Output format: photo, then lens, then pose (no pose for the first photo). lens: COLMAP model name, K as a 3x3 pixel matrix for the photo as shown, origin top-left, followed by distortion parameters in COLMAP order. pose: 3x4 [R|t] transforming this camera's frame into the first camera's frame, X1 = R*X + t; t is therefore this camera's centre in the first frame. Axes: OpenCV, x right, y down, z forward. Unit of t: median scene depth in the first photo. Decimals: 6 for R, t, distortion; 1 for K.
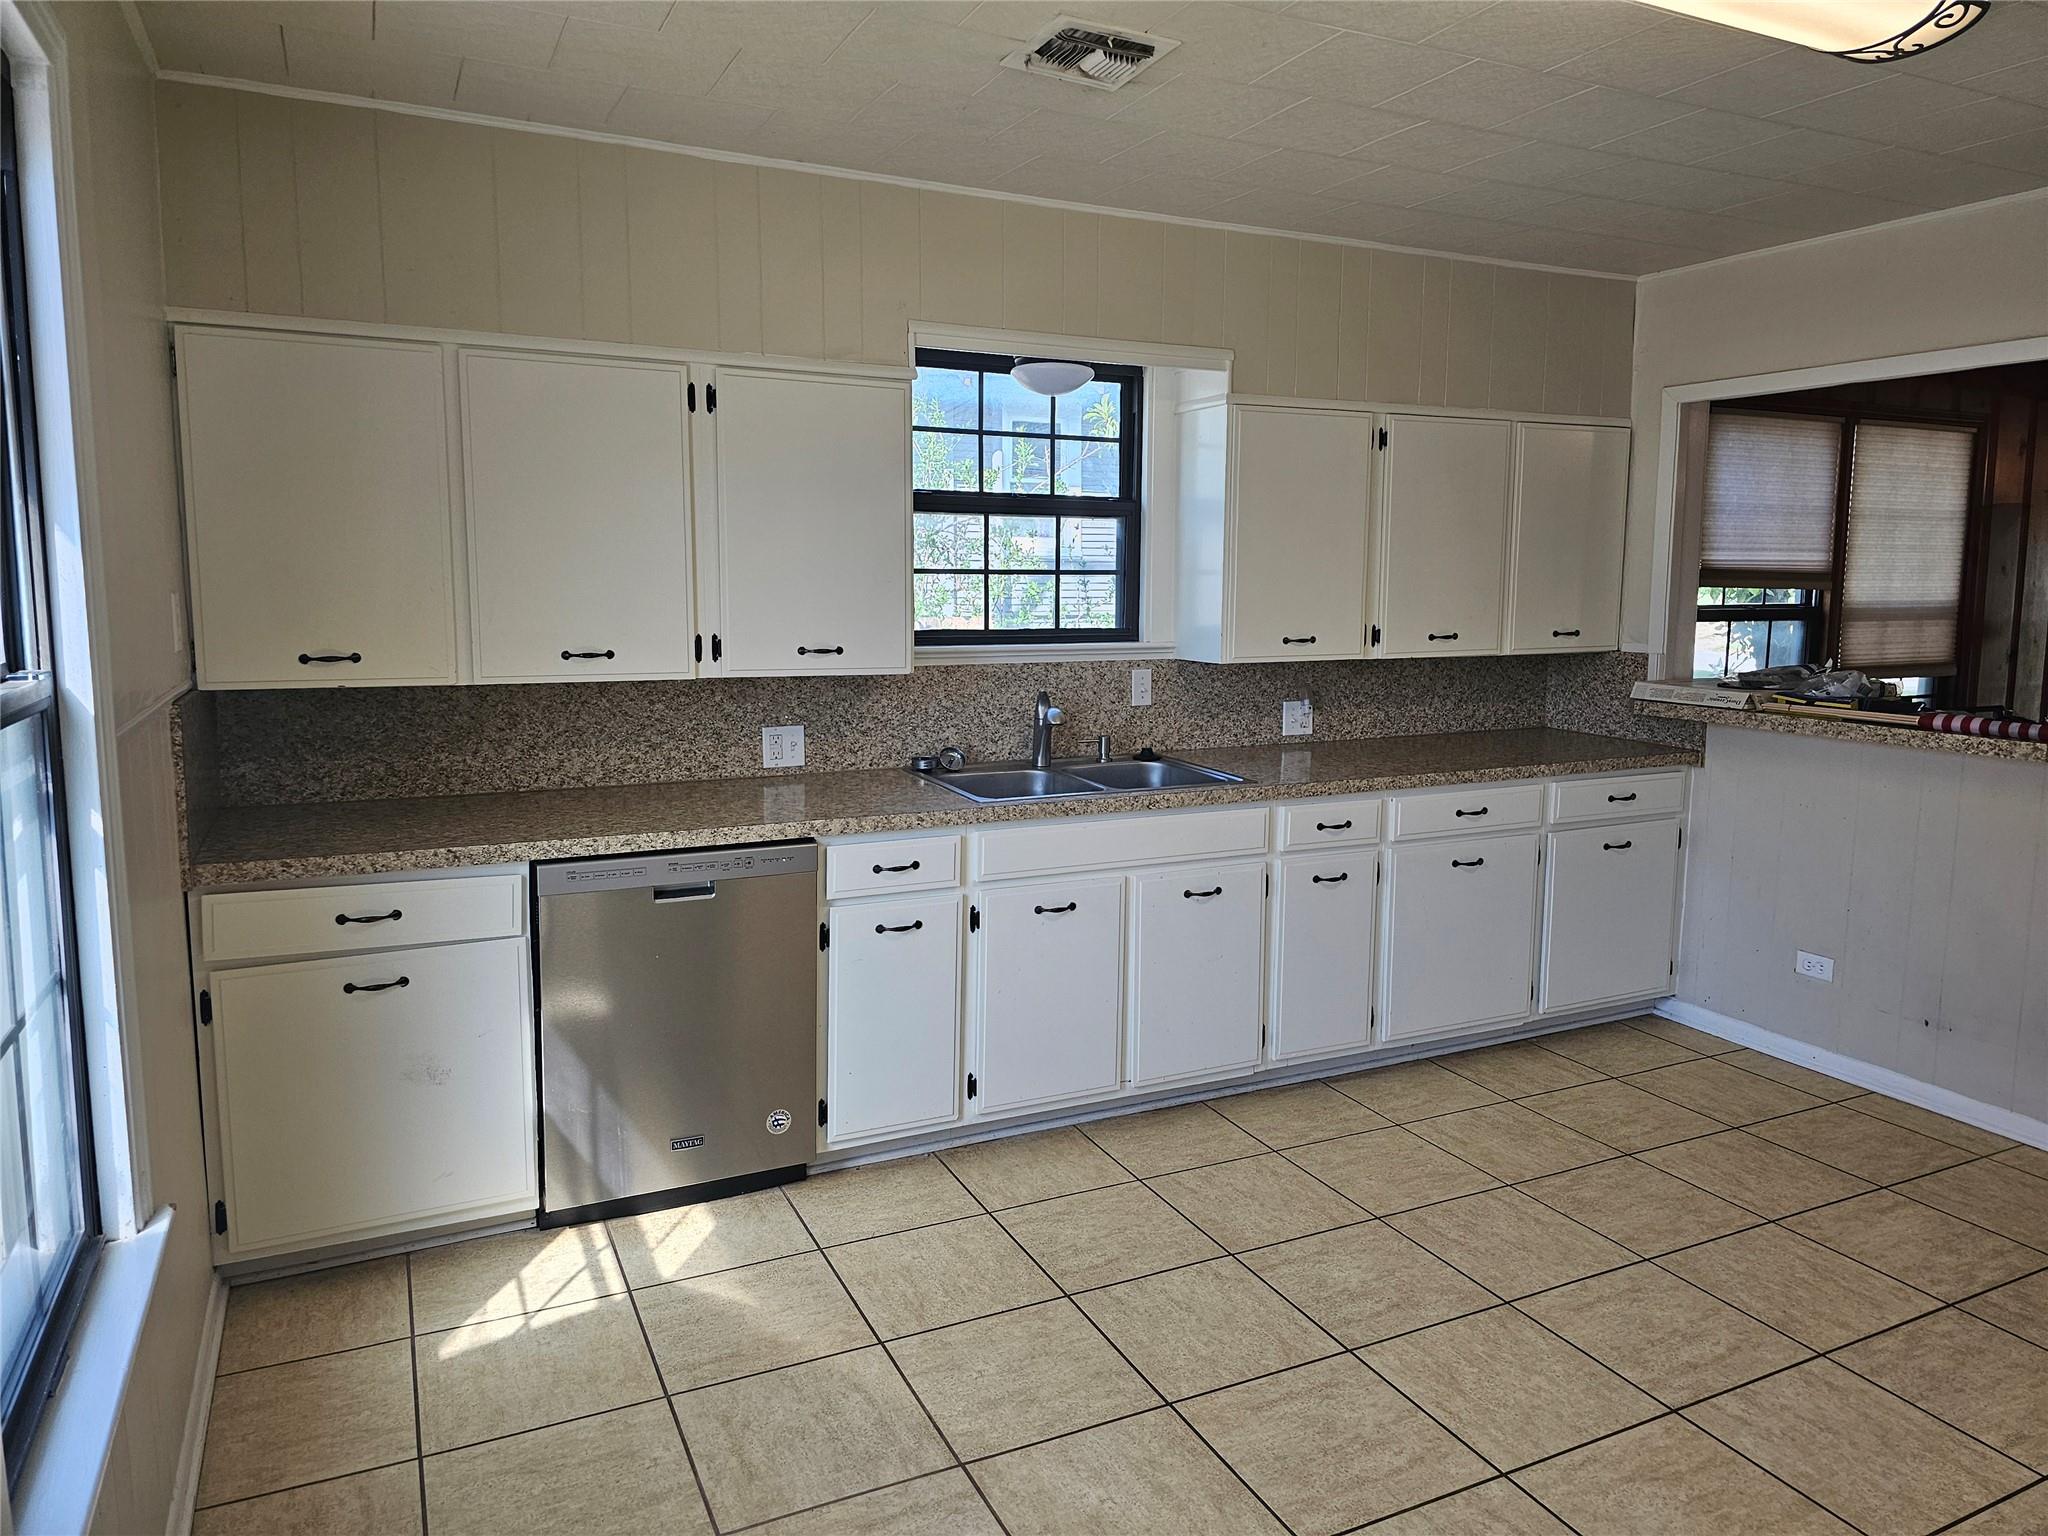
lens RADIAL K [[1371.4, 0, 1072.4], [0, 1371.4, 733.6], [0, 0, 1]] dist [0.081158, -0.071489]
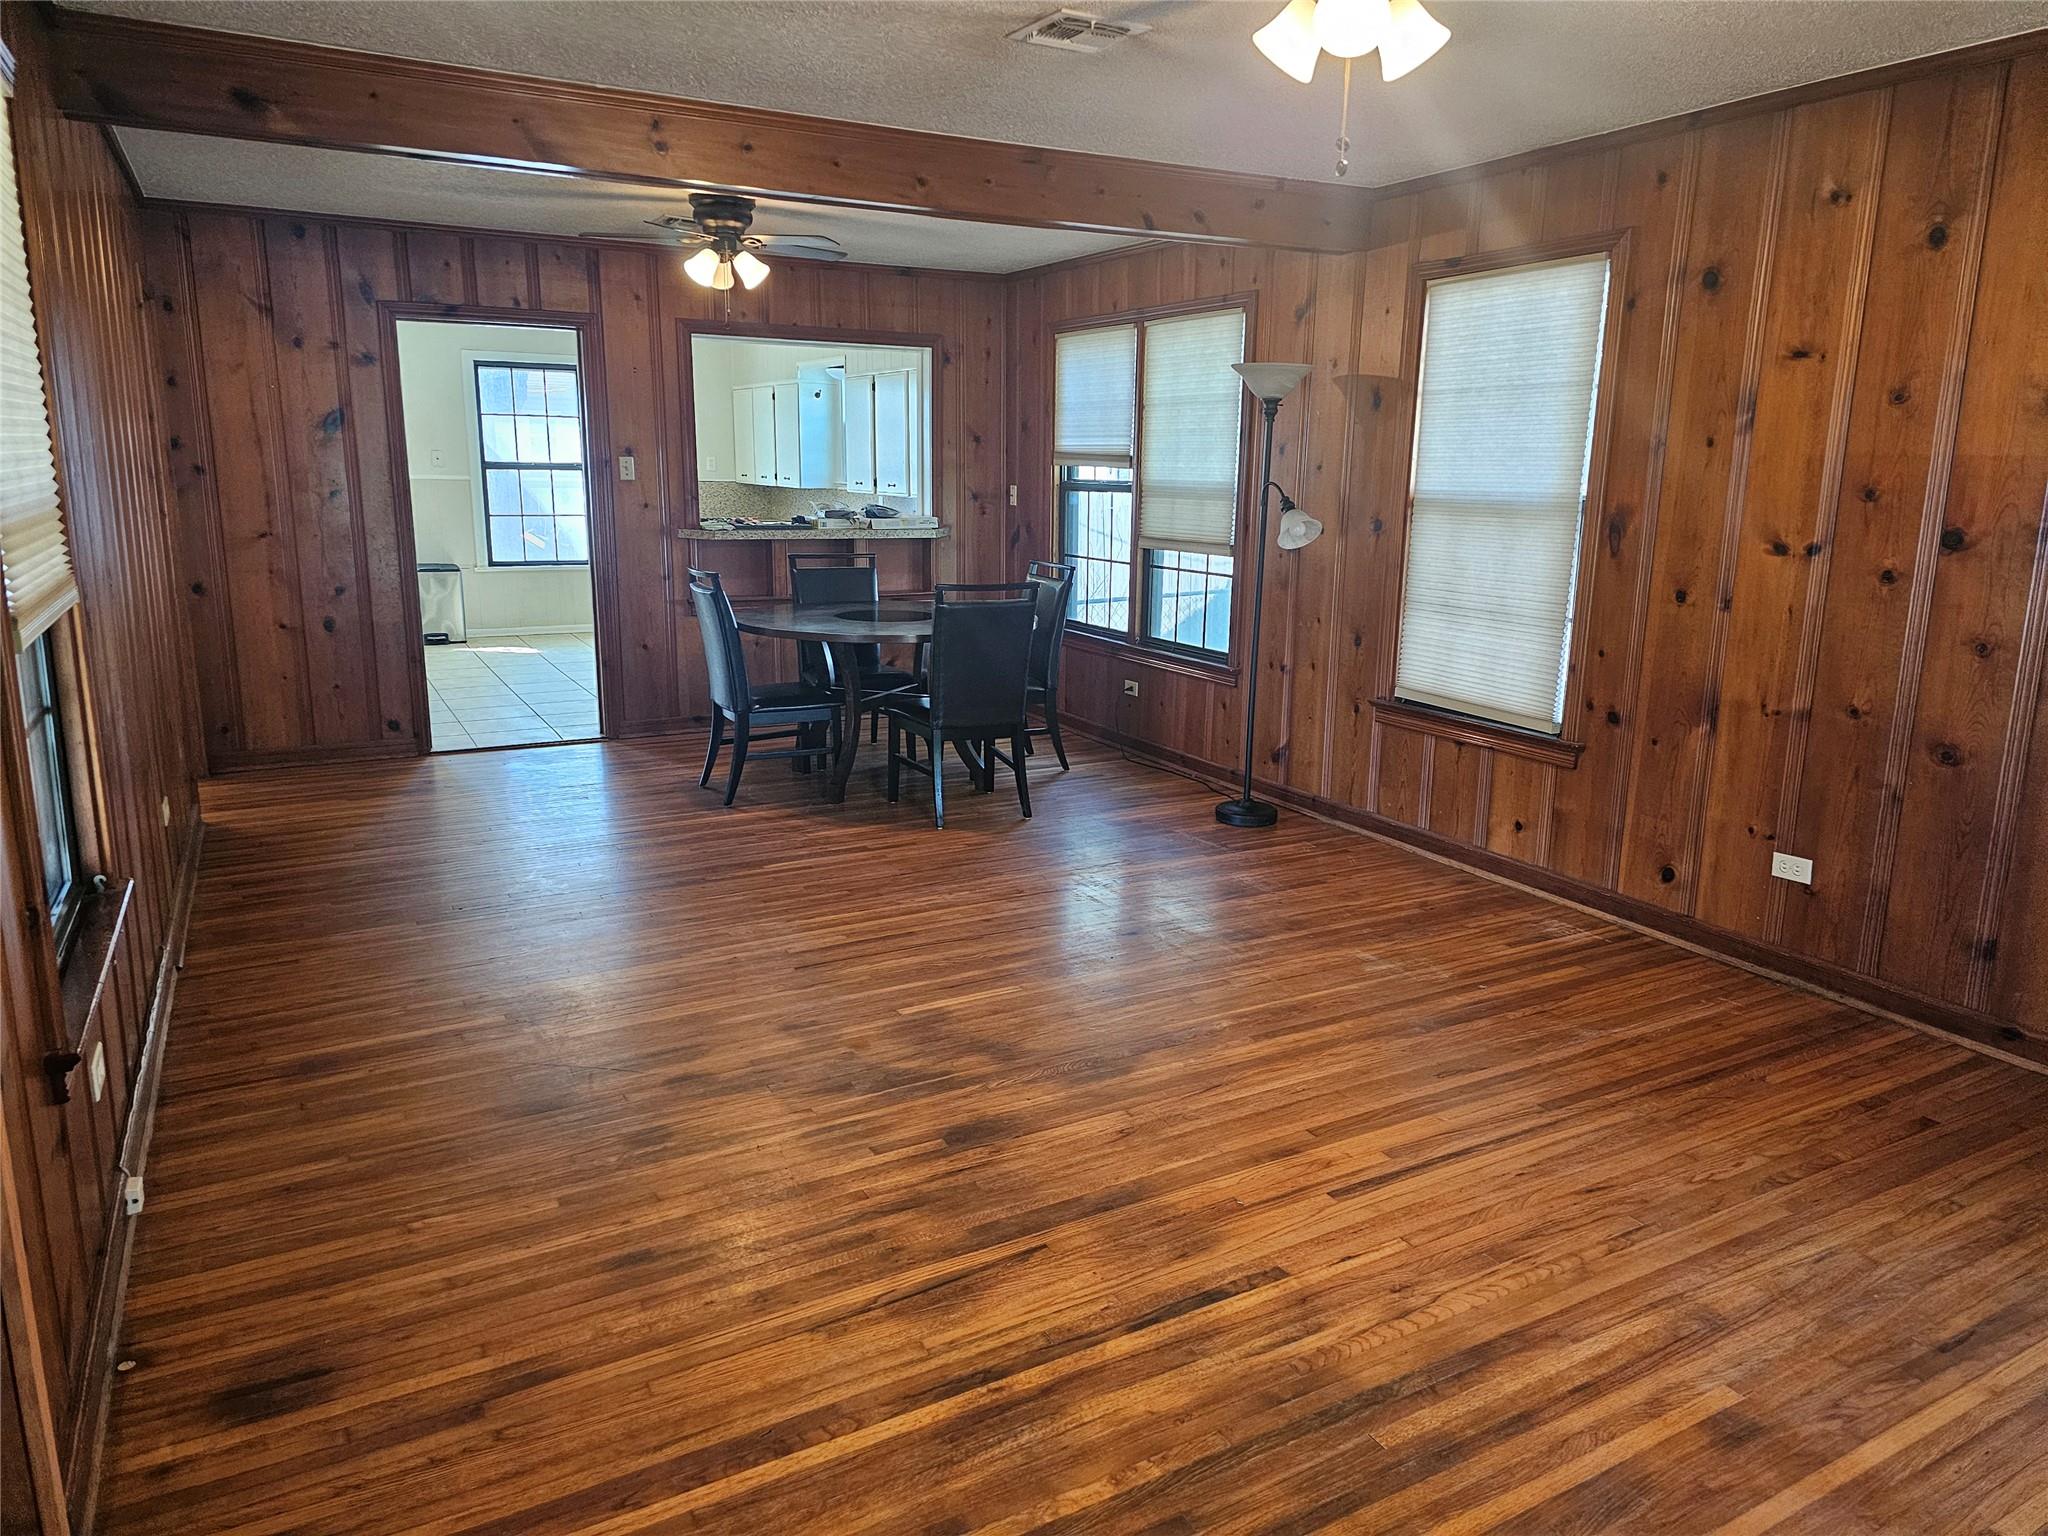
lens RADIAL K [[1356.5, 0, 1044.7], [0, 1356.5, 757.0], [0, 0, 1]] dist [0.036781, -0.008242]
pose [[0.038106, 0.206108, -0.977787, 1.813311], [-0.131649, 0.971004, 0.199548, -0.088469], [0.990564, 0.121121, 0.064135, 0.912036]]
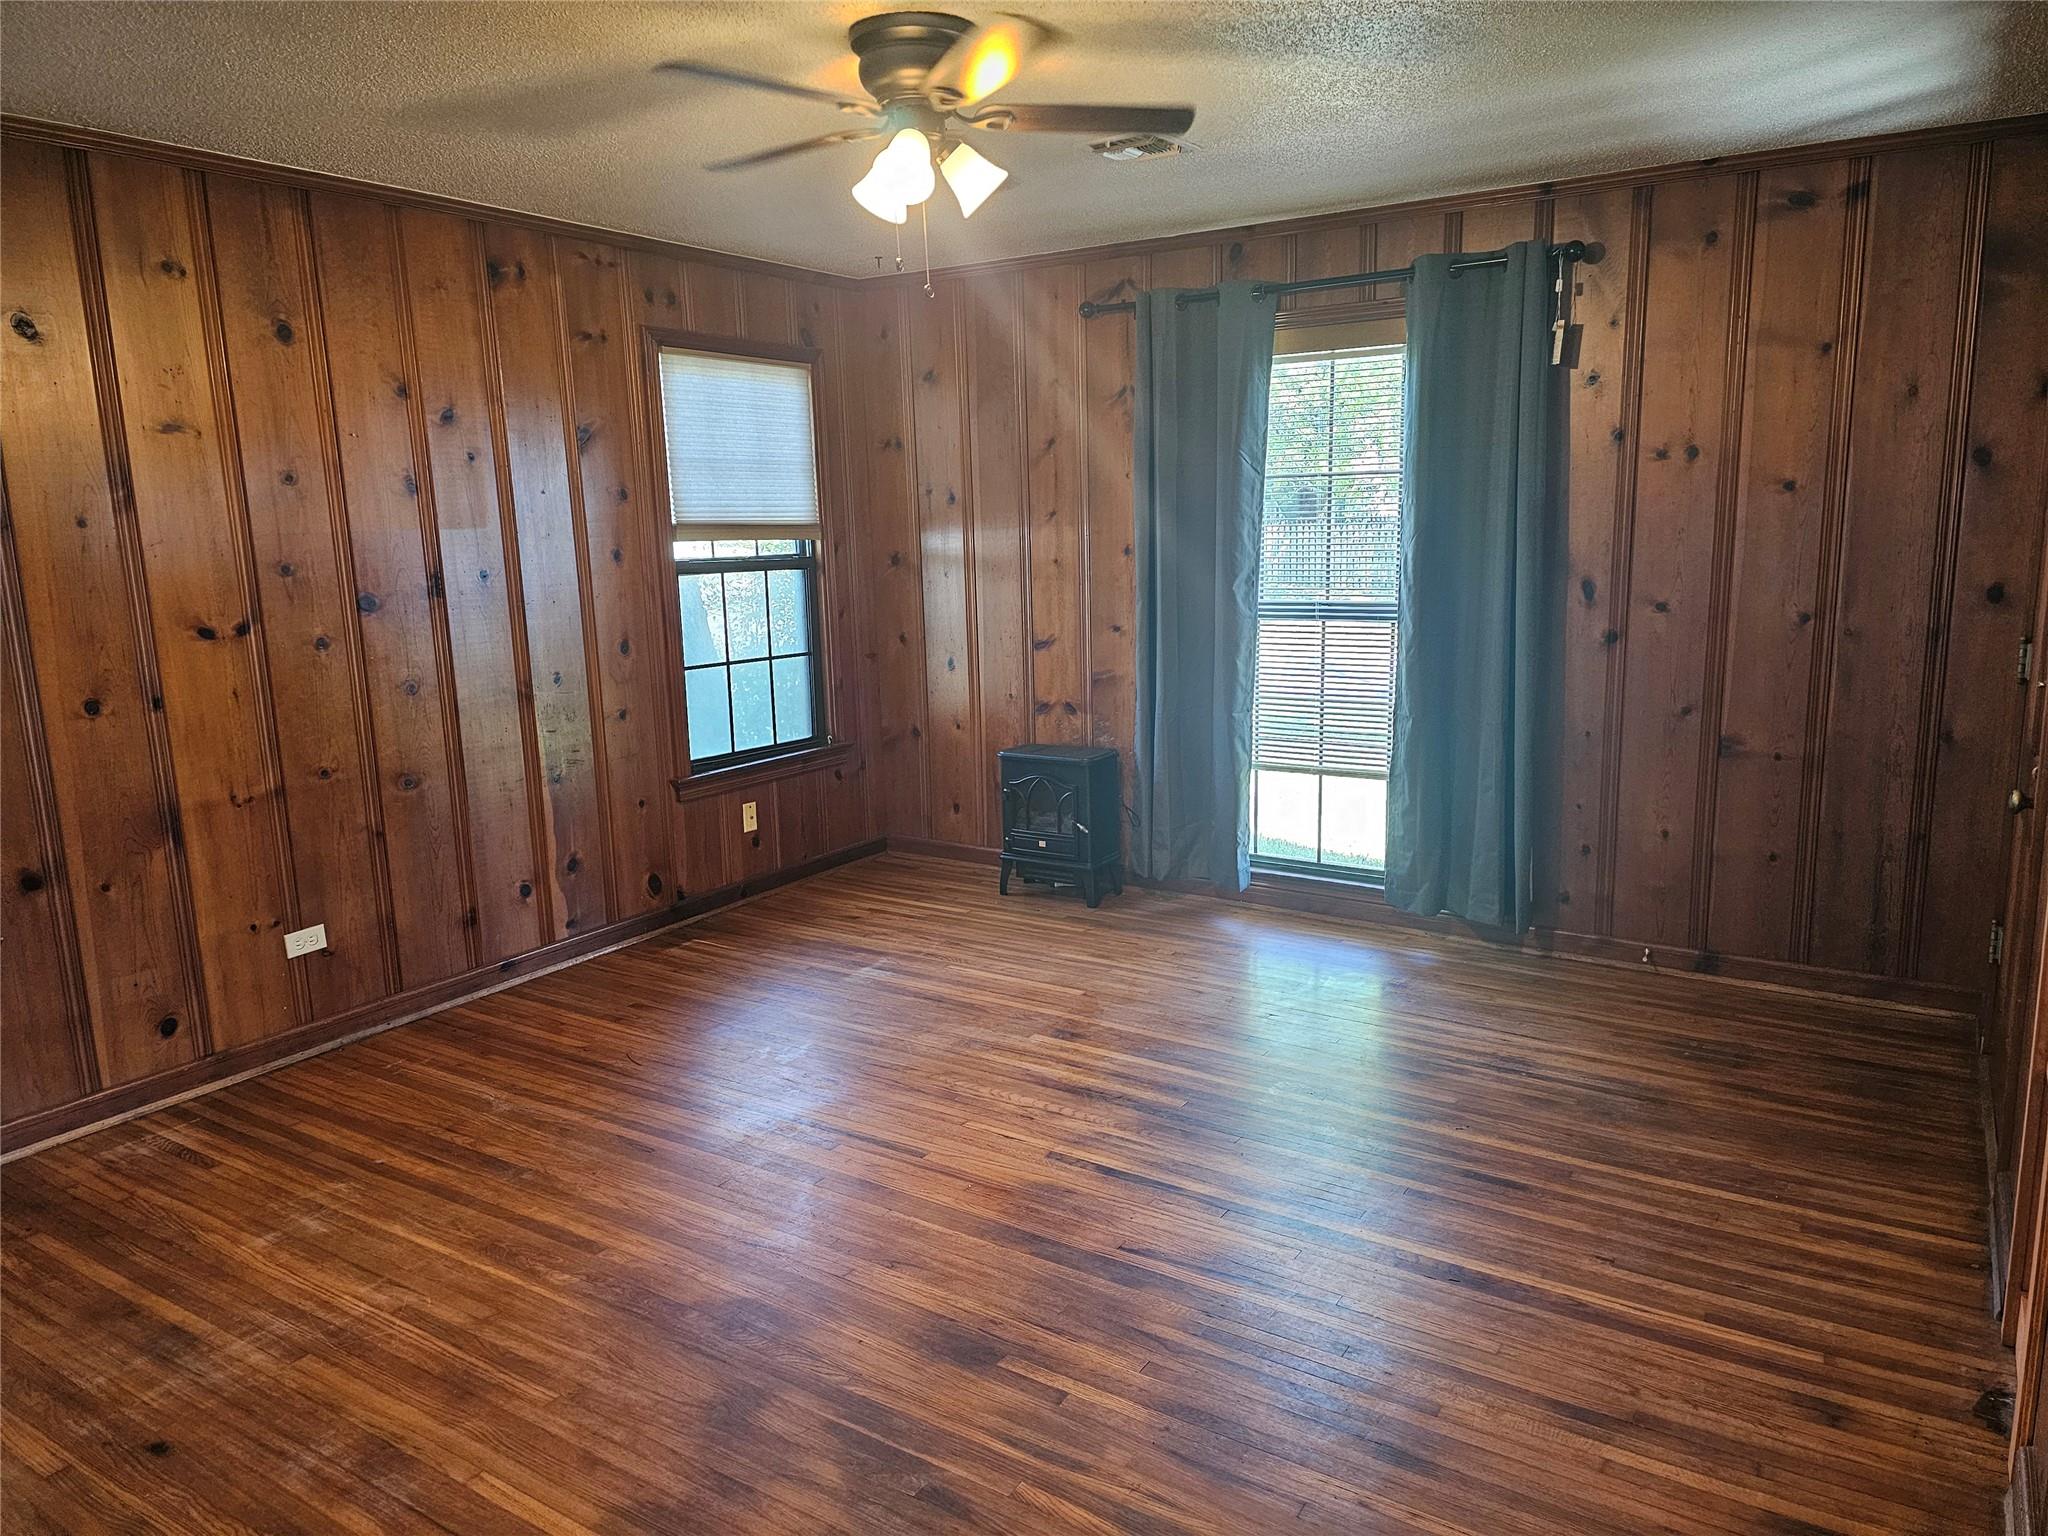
lens RADIAL K [[1371.4, 0, 1040.5], [0, 1371.4, 769.7], [0, 0, 1]] dist [0.081158, -0.071489]
pose [[0.860040, -0.124042, 0.494918, 1.120870], [0.094660, 0.991949, 0.084119, -0.054693], [-0.501368, -0.025497, 0.864858, 0.529274]]
